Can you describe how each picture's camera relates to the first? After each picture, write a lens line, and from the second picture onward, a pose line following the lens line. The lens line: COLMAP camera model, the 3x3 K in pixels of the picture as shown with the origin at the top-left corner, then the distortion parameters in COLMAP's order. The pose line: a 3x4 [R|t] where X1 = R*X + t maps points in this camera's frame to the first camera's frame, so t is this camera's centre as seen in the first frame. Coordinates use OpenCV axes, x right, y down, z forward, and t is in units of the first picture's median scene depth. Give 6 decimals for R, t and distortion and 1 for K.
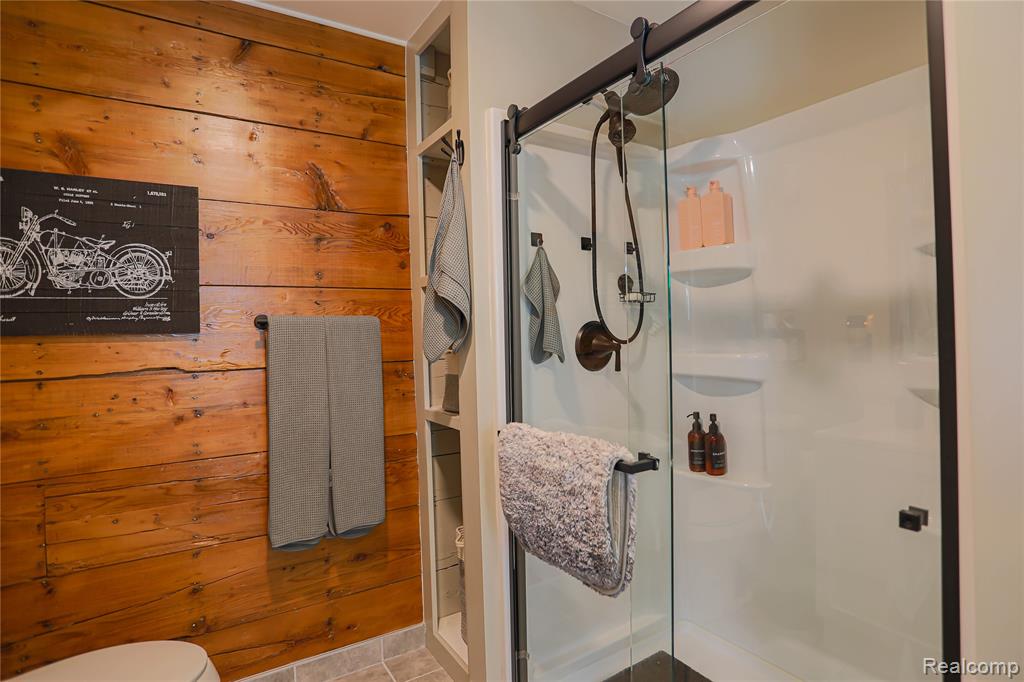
lens RADIAL K [[525.3, 0, 517.6], [0, 525.3, 328.7], [0, 0, 1]] dist [-0.078215, 0.032228]
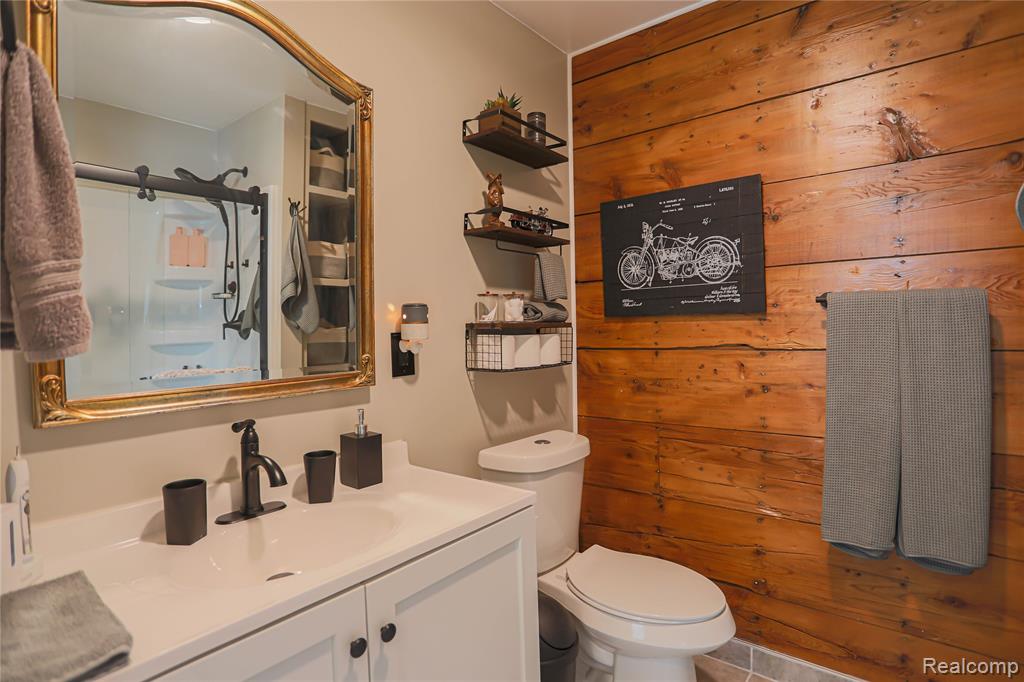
lens RADIAL K [[525.3, 0, 517.6], [0, 525.3, 328.7], [0, 0, 1]] dist [-0.078215, 0.032228]
pose [[0.317990, 0.019743, -0.947889, 0.233601], [0.021835, 0.999365, 0.028141, 0.000295], [0.947843, -0.029646, 0.317357, 0.191849]]
